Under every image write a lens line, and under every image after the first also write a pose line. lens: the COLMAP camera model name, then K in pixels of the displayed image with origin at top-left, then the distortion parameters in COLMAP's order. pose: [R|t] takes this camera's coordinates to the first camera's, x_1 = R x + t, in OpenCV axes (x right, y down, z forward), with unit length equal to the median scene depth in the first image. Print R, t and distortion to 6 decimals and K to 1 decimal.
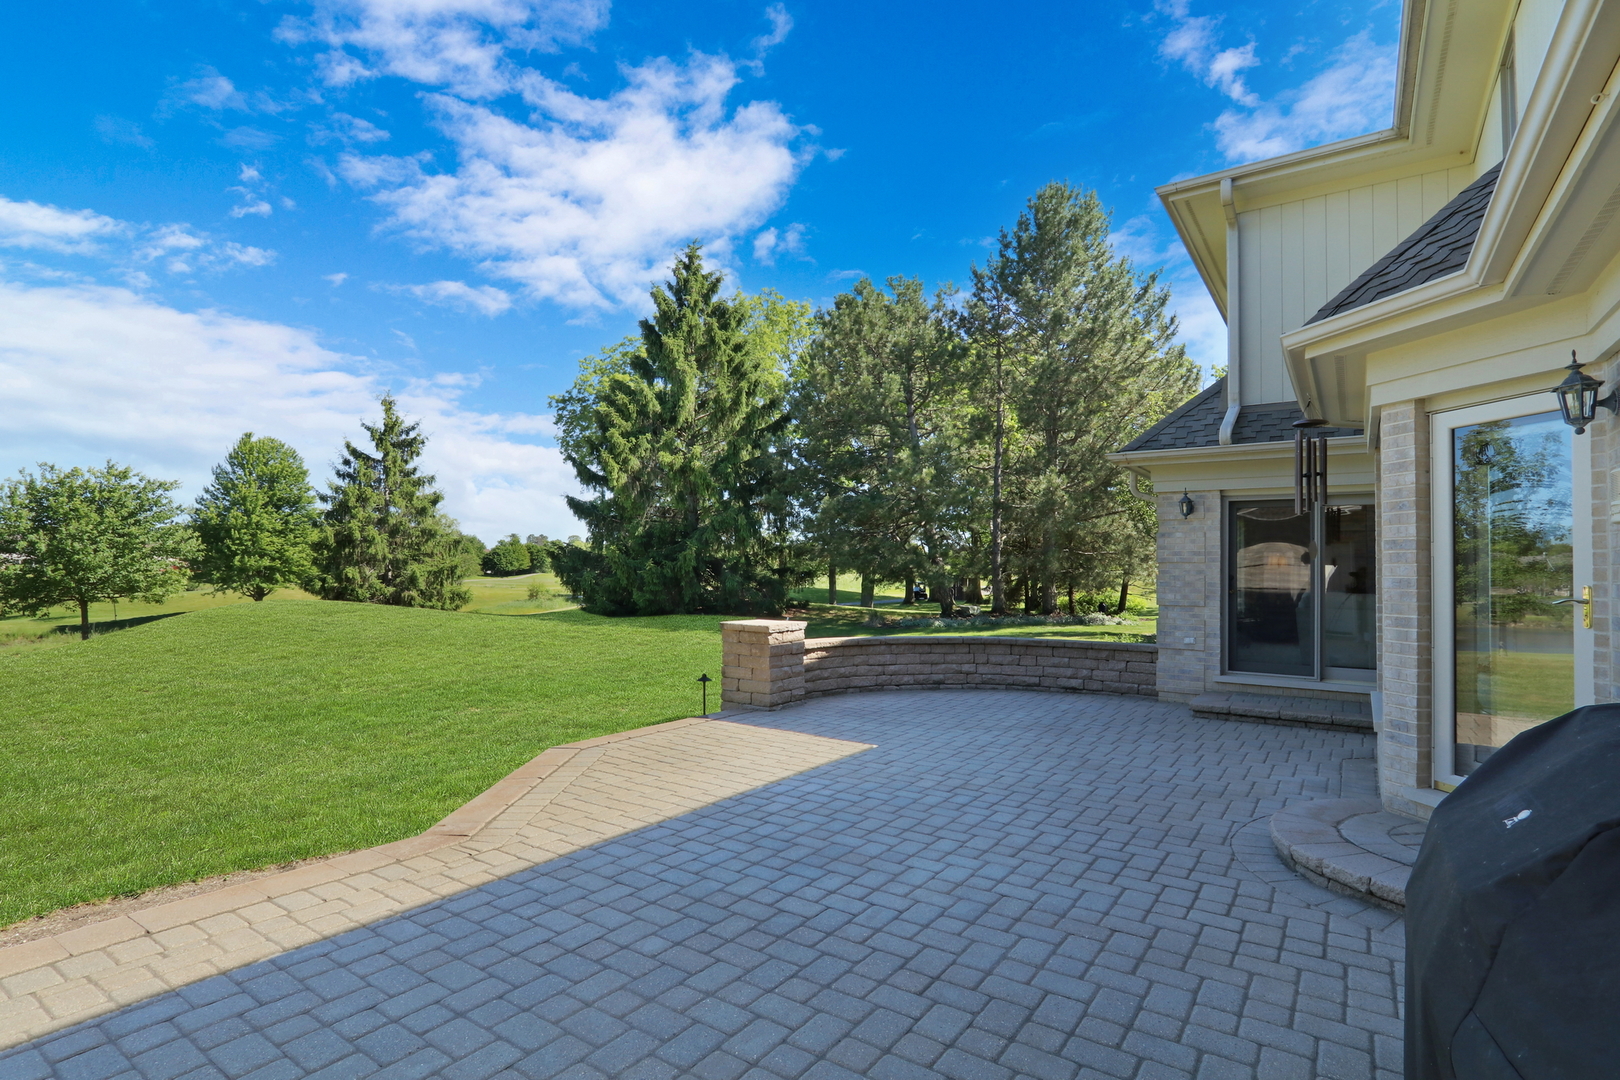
lens RADIAL K [[795.8, 0, 811.3], [0, 795.8, 546.9], [0, 0, 1]] dist [-0.019127, 0.002317]
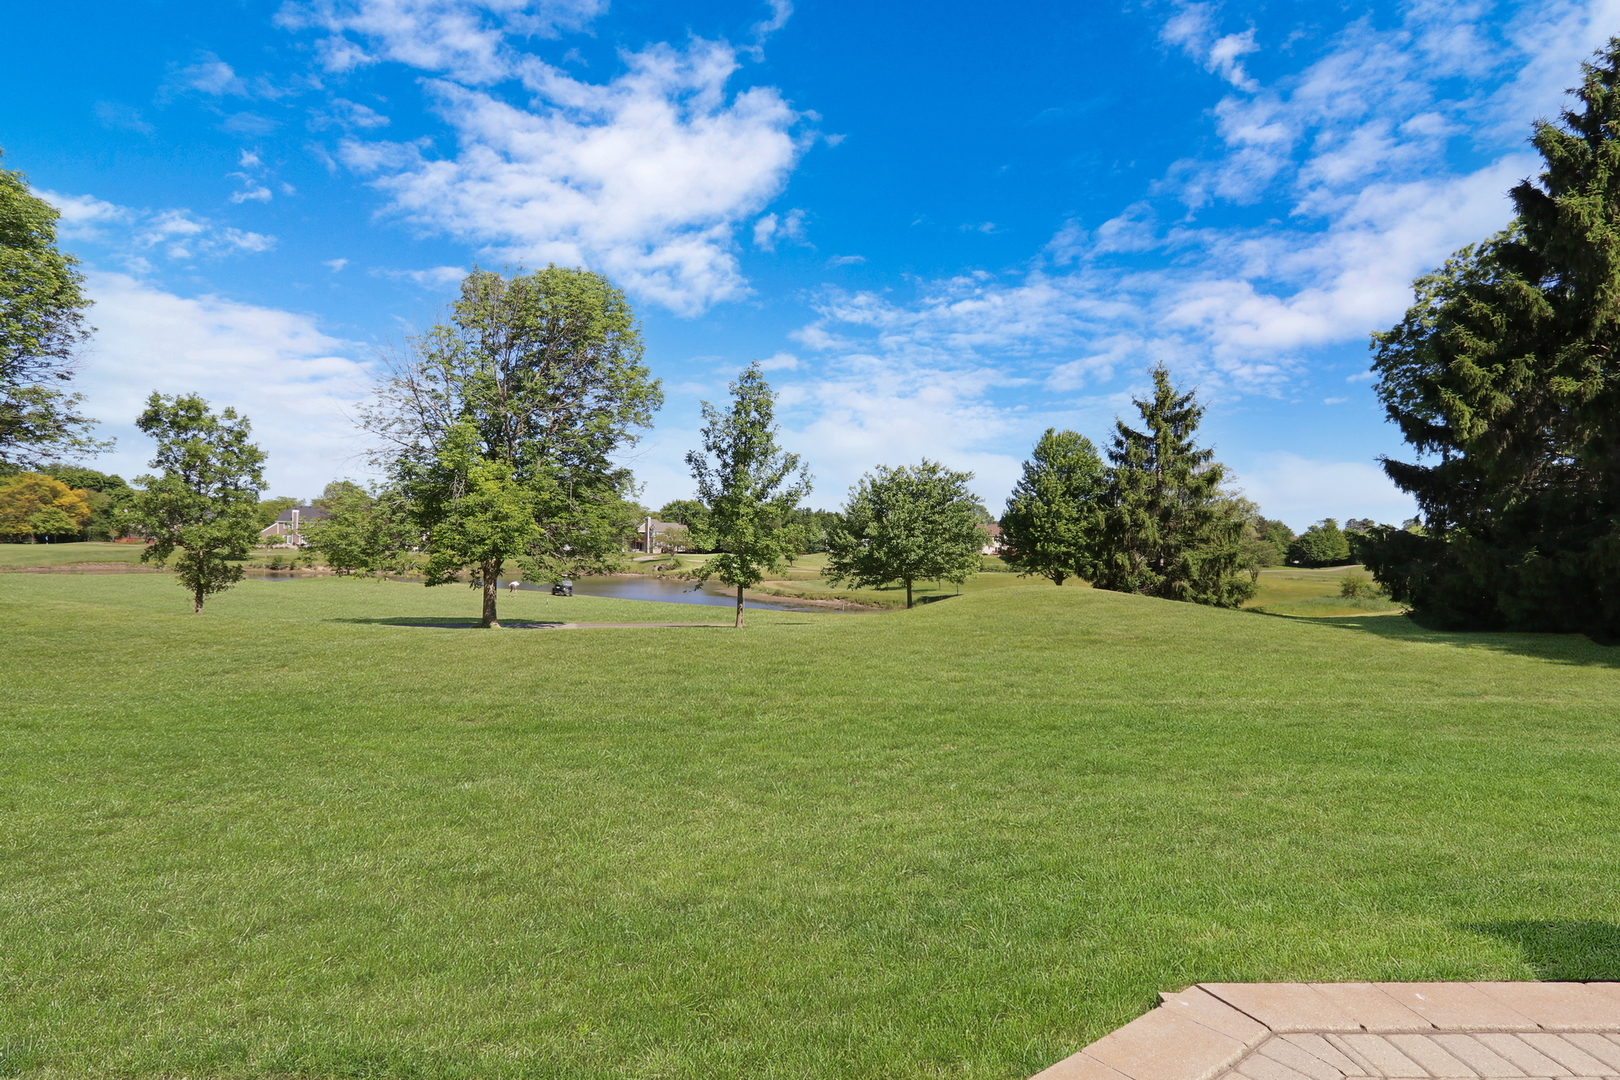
lens RADIAL K [[795.8, 0, 810.3], [0, 795.8, 545.2], [0, 0, 1]] dist [-0.019127, 0.002317]
pose [[0.579790, 0.006720, -0.814739, -0.021520], [0.002804, 0.999944, 0.010243, 0.005138], [0.814761, -0.008223, 0.579738, 0.139791]]
